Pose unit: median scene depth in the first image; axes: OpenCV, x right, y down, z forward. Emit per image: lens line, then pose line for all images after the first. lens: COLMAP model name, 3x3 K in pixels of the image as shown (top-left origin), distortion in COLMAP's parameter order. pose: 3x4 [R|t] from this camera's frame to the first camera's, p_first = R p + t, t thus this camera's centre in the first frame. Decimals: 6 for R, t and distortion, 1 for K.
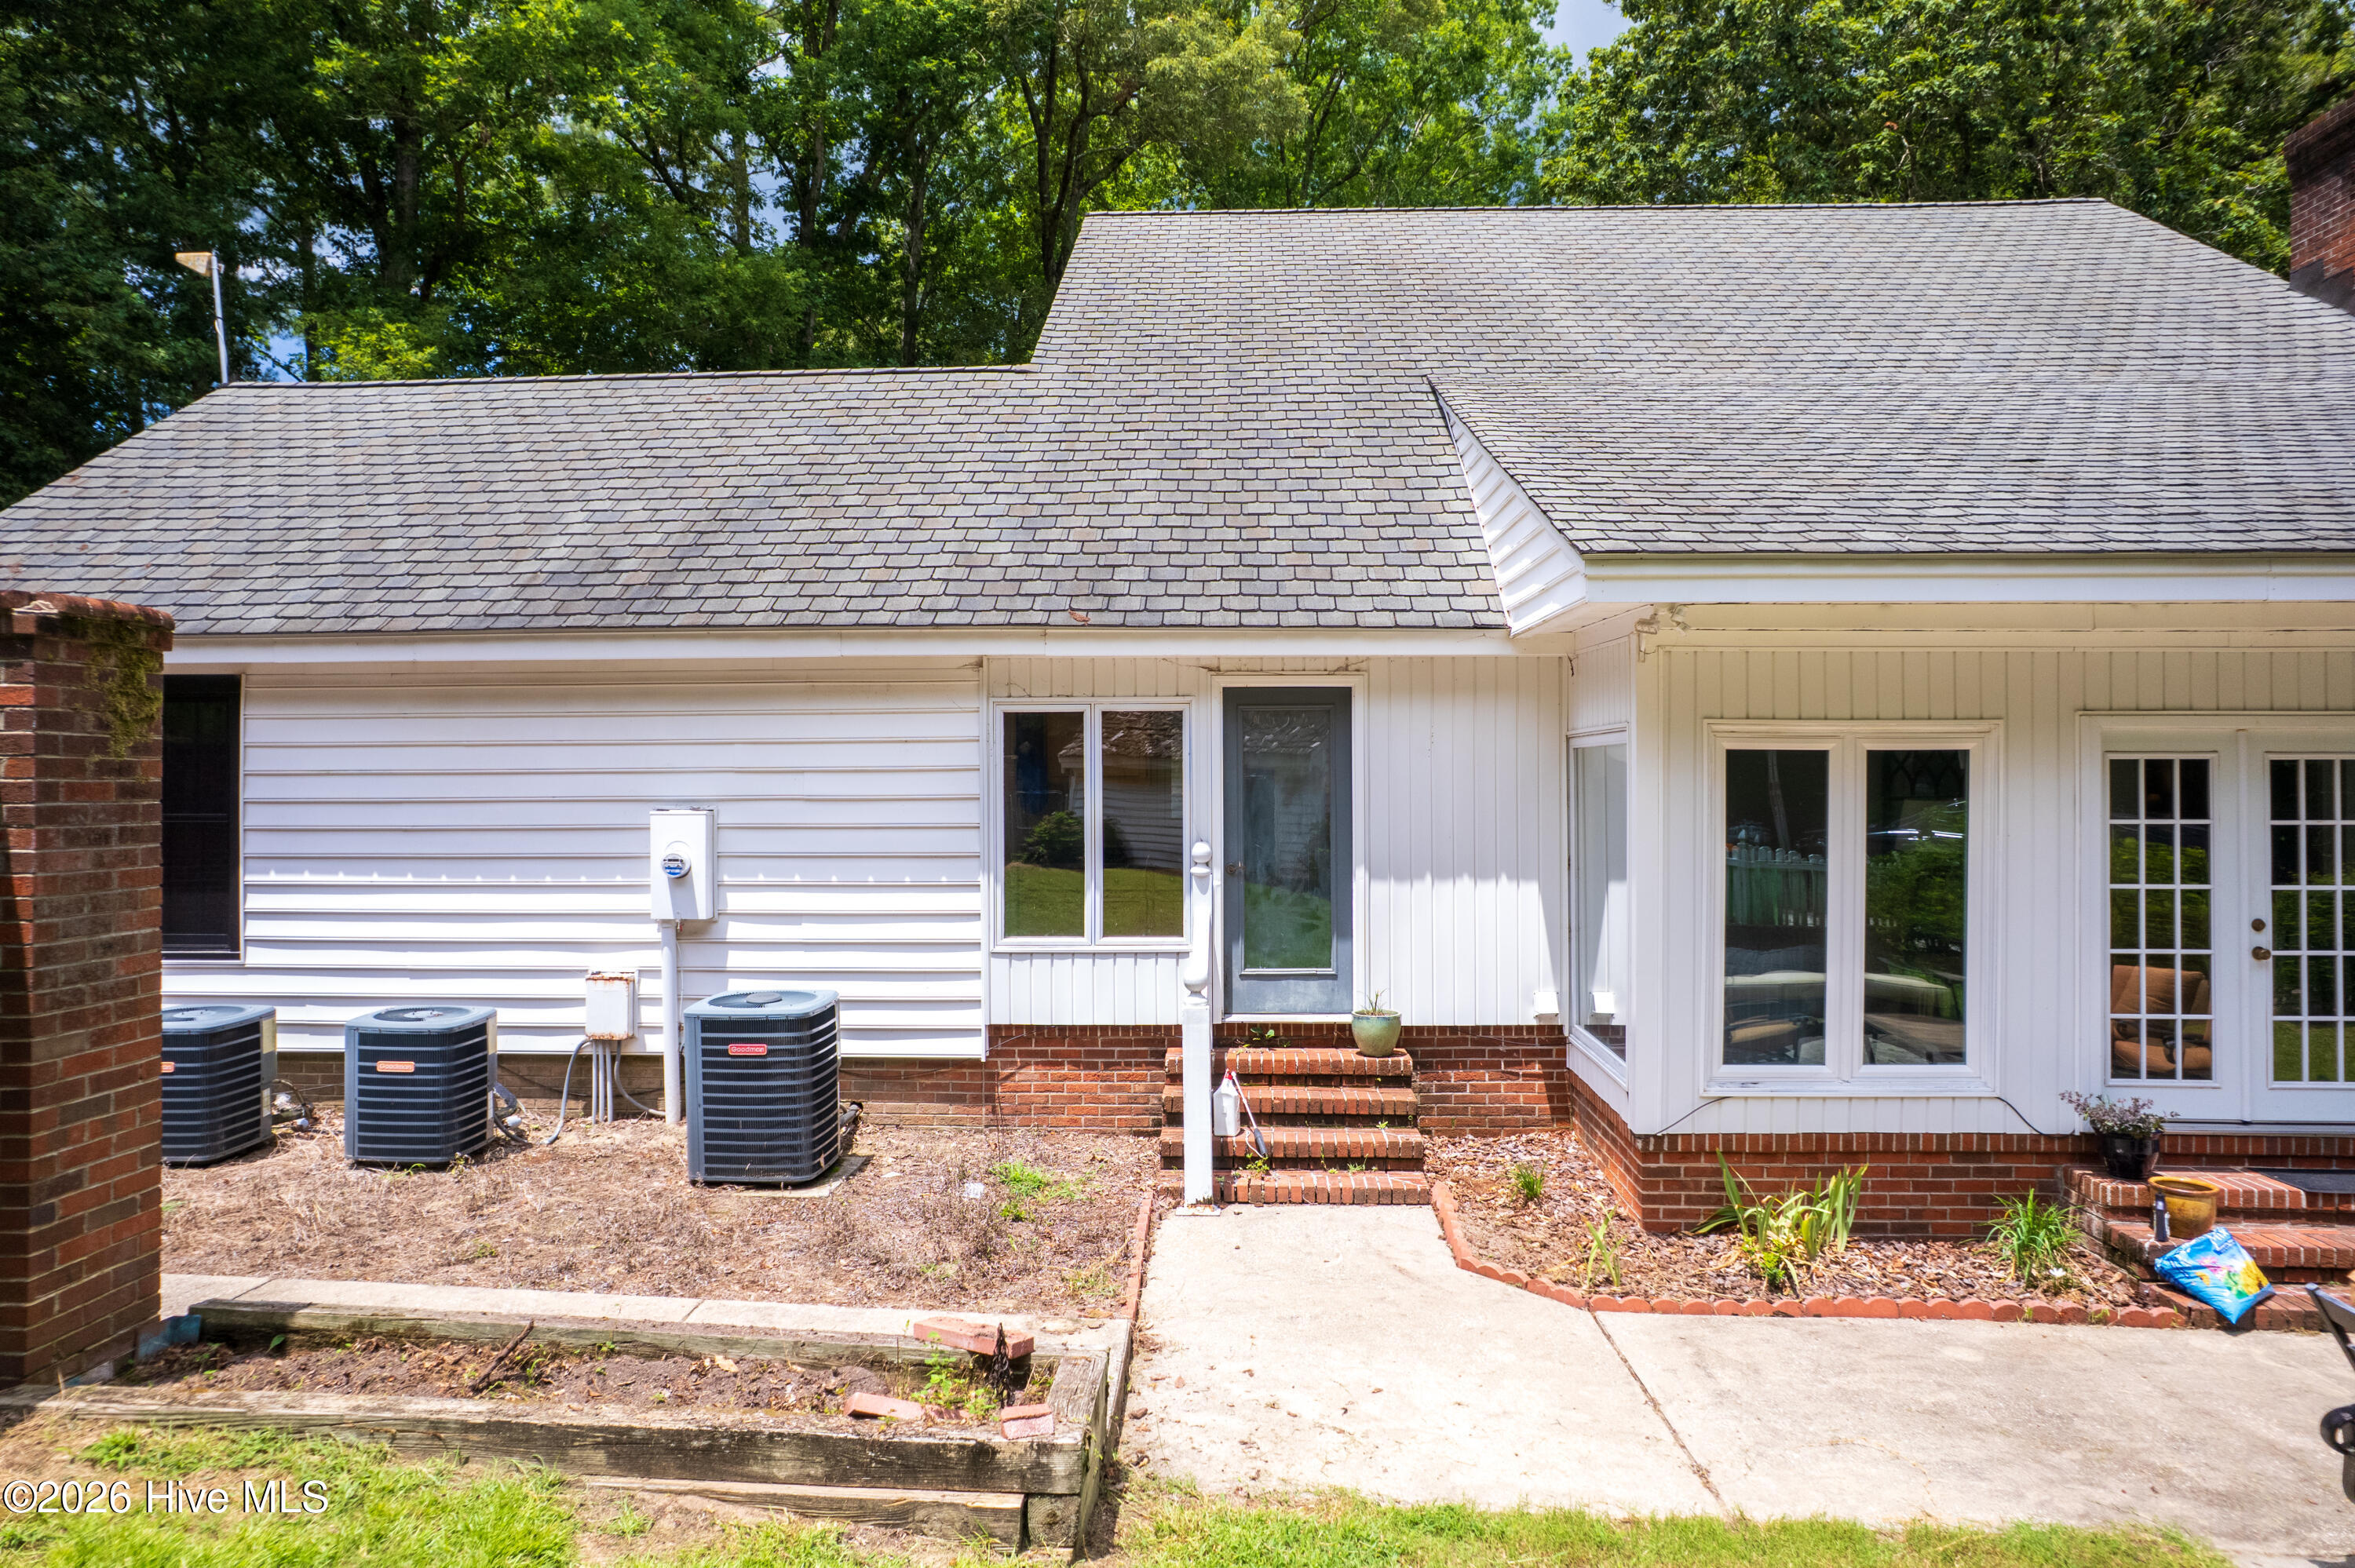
lens RADIAL K [[1507.0, 0, 1169.4], [0, 1507.0, 768.2], [0, 0, 1]] dist [-0.071354, 0.067446]
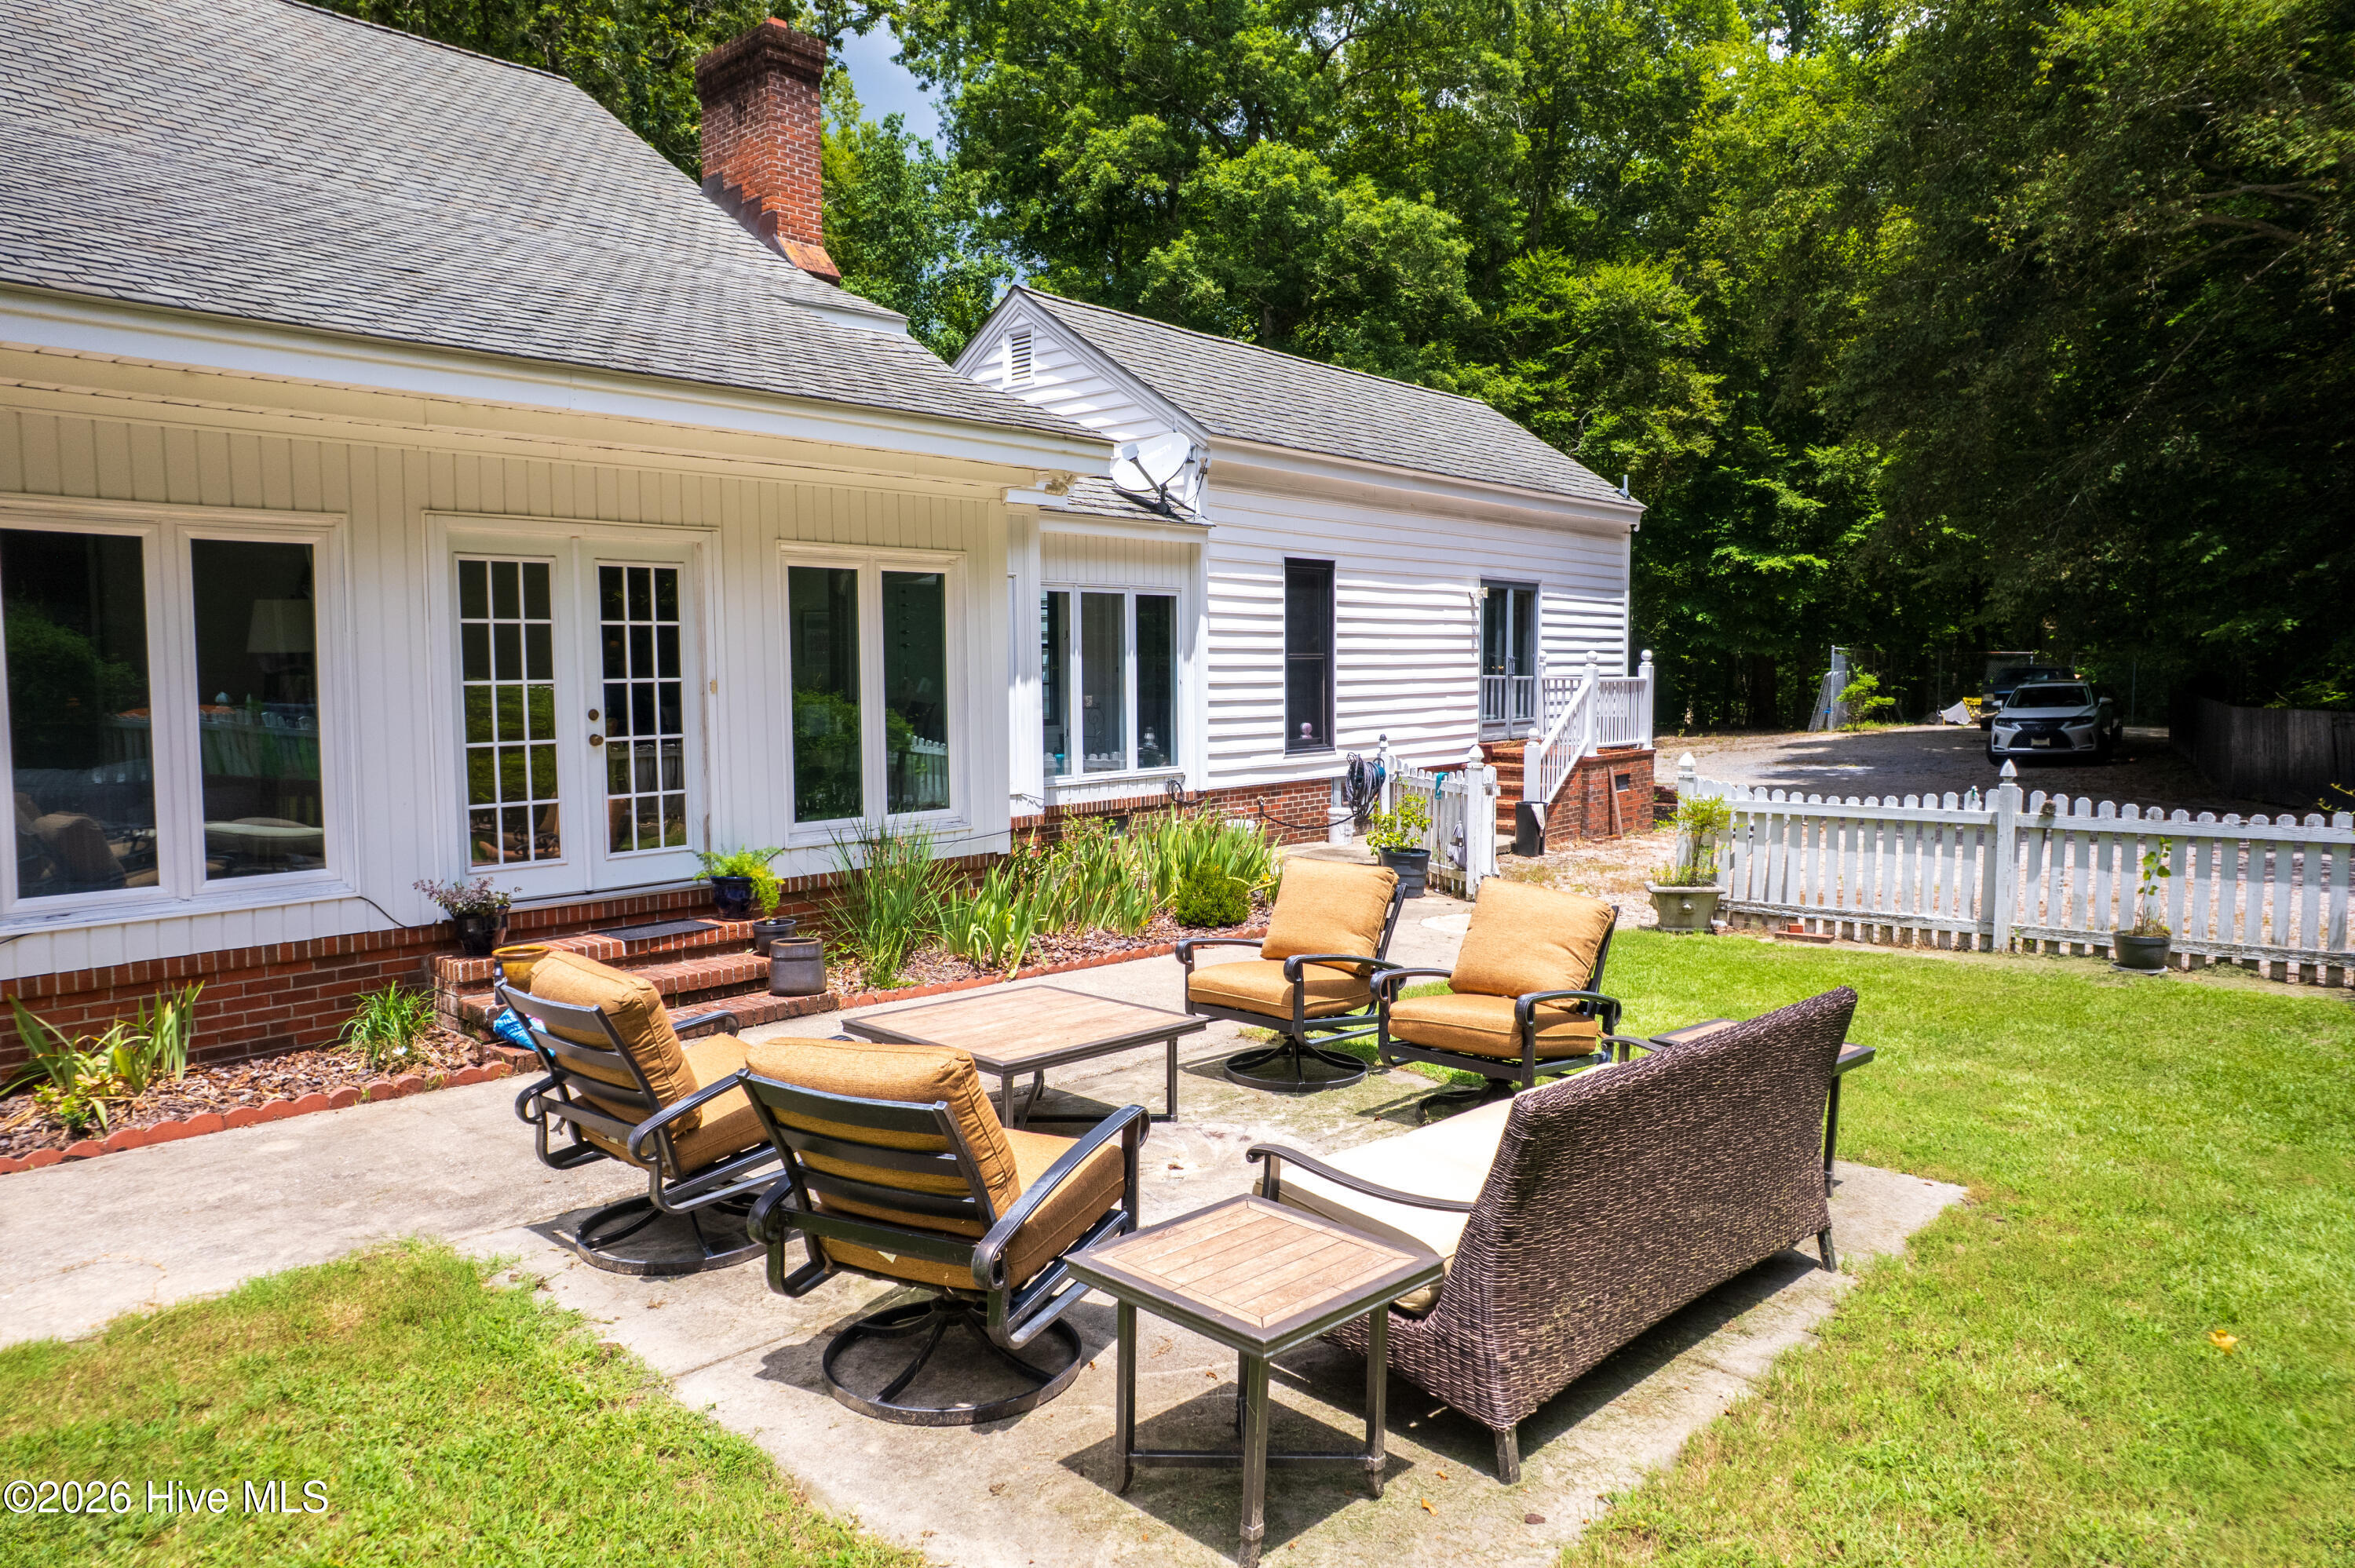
lens RADIAL K [[1507.0, 0, 1169.4], [0, 1507.0, 768.2], [0, 0, 1]] dist [-0.071354, 0.067446]
pose [[0.633986, -0.059925, 0.771020, 0.119294], [0.003790, 0.997222, 0.074389, 0.053899], [-0.773335, -0.044240, 0.632452, -0.041130]]
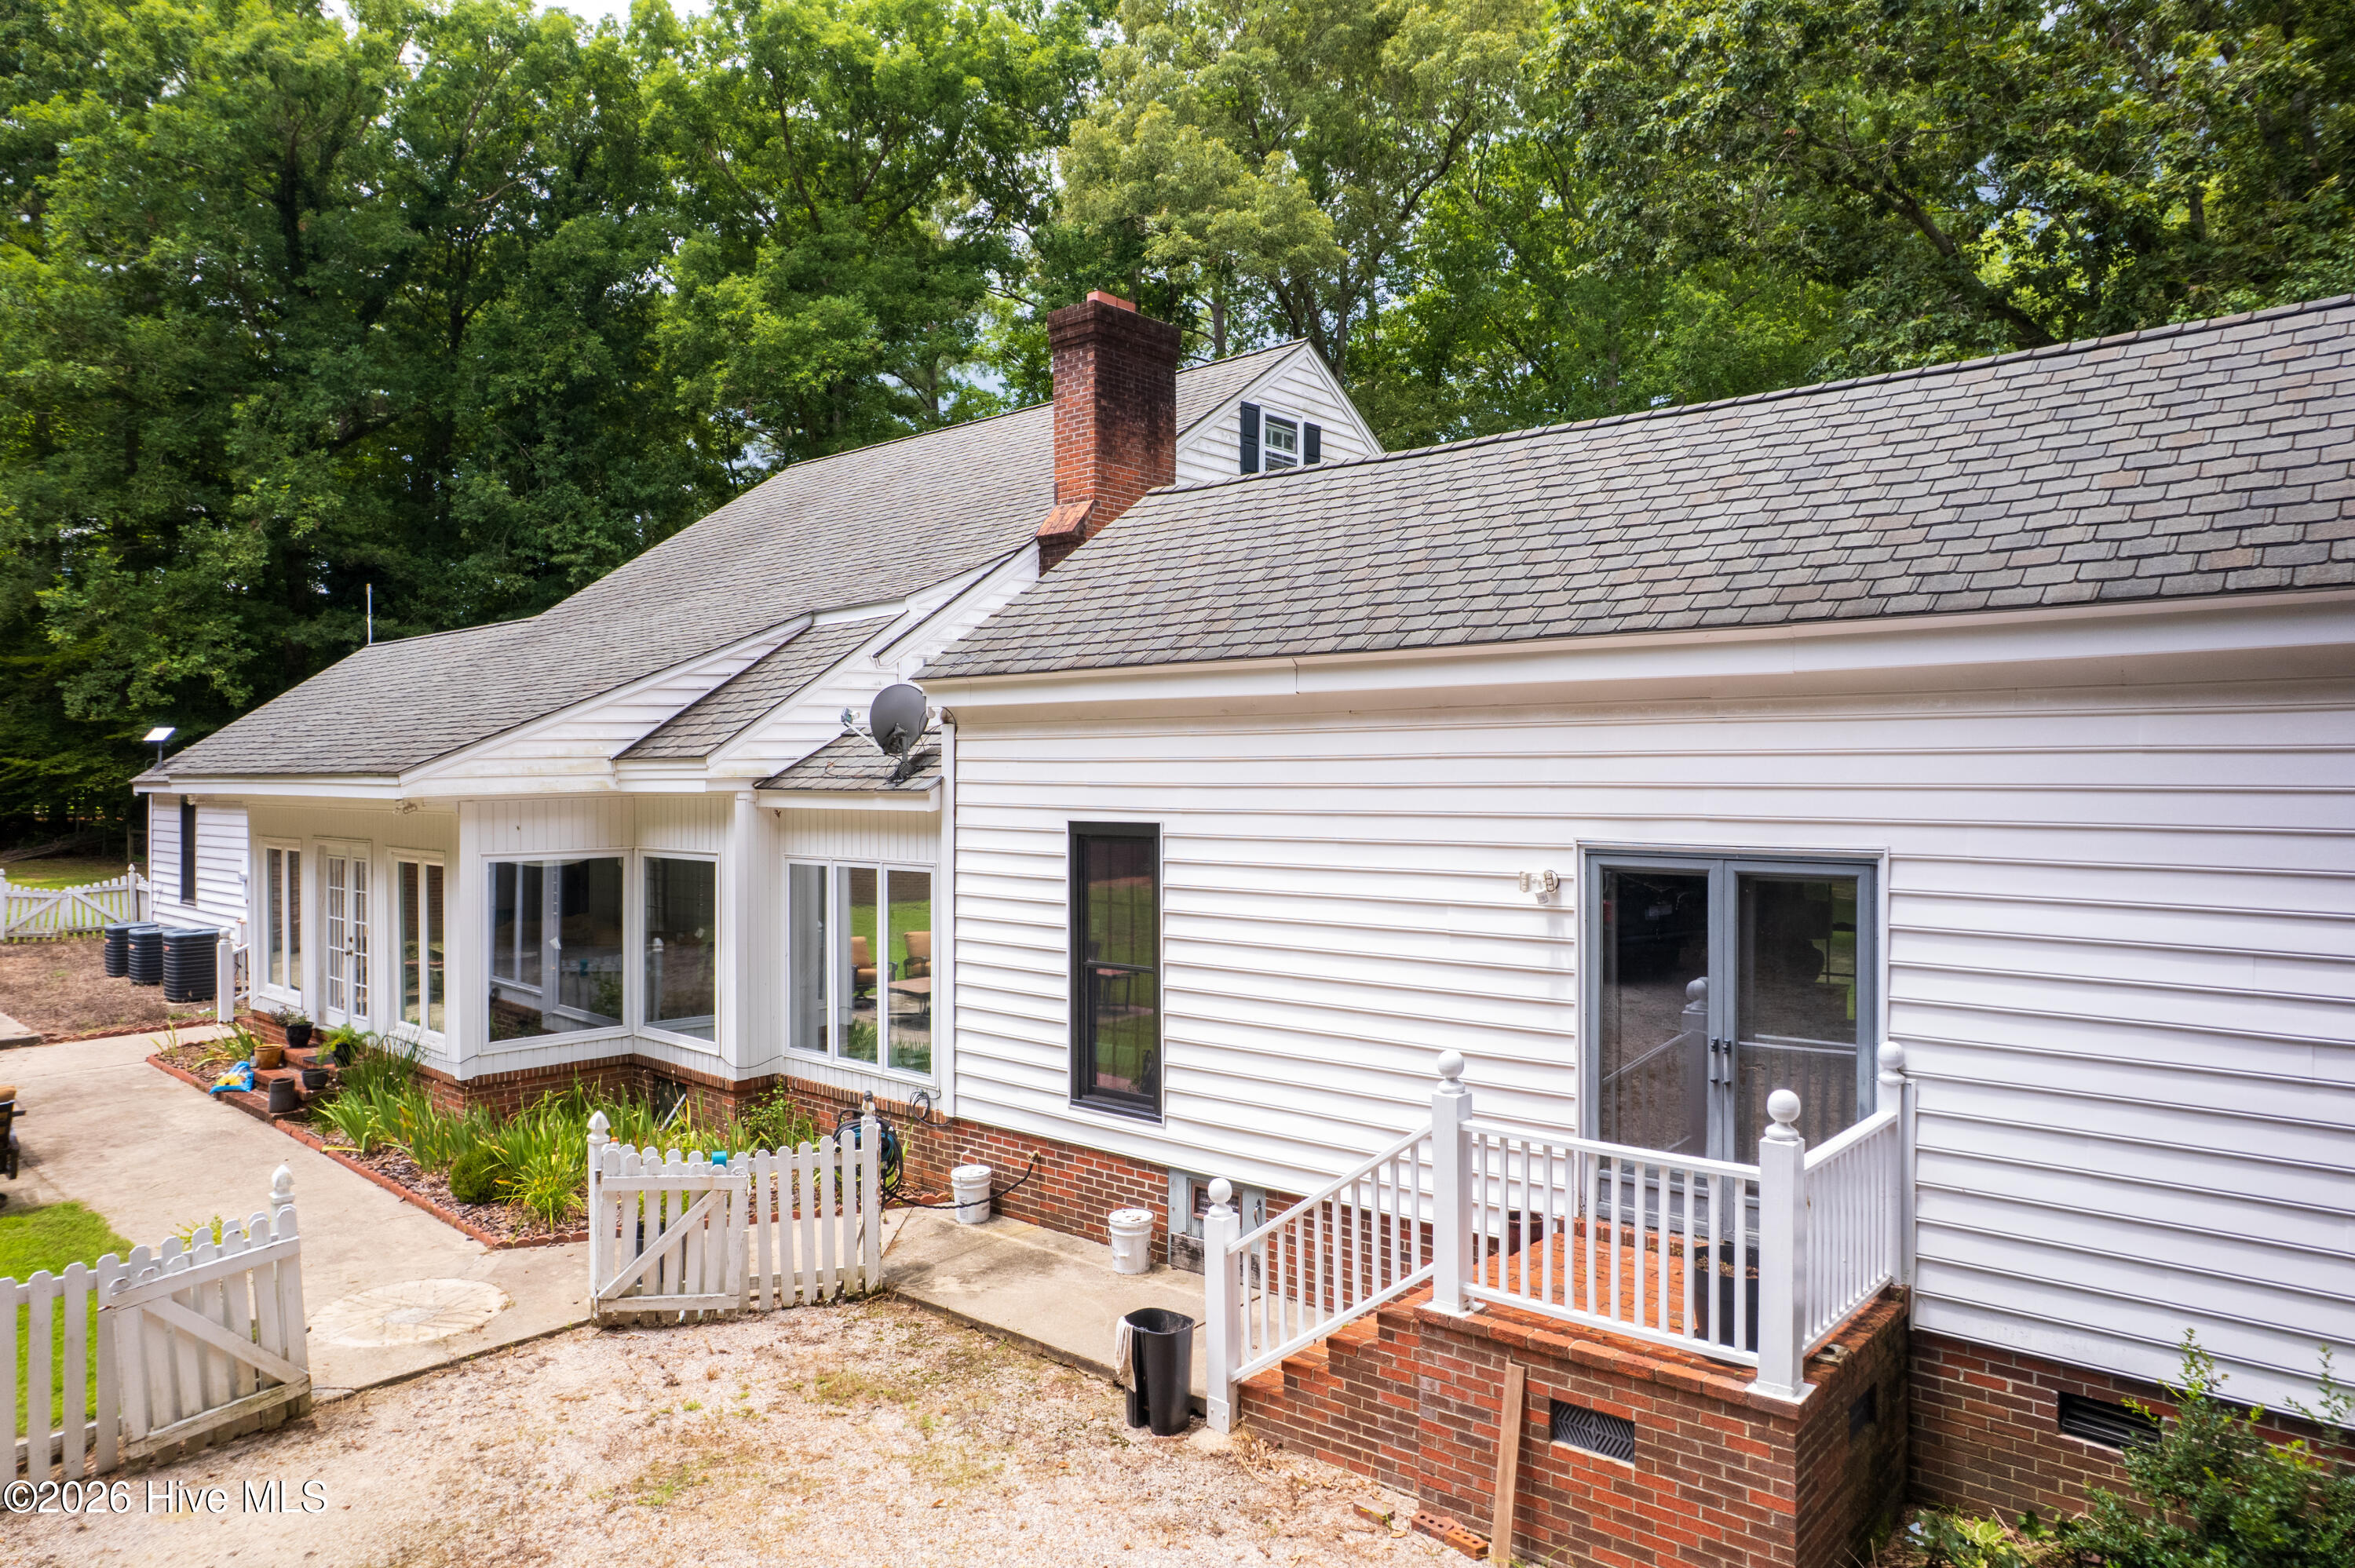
lens RADIAL K [[1514.5, 0, 1166.1], [0, 1514.5, 777.2], [0, 0, 1]] dist [-0.078526, 0.071021]
pose [[0.775939, -0.001736, -0.630806, 2.520531], [0.004723, 0.999984, 0.003058, -0.106626], [0.630791, -0.005352, 0.775935, 0.077686]]
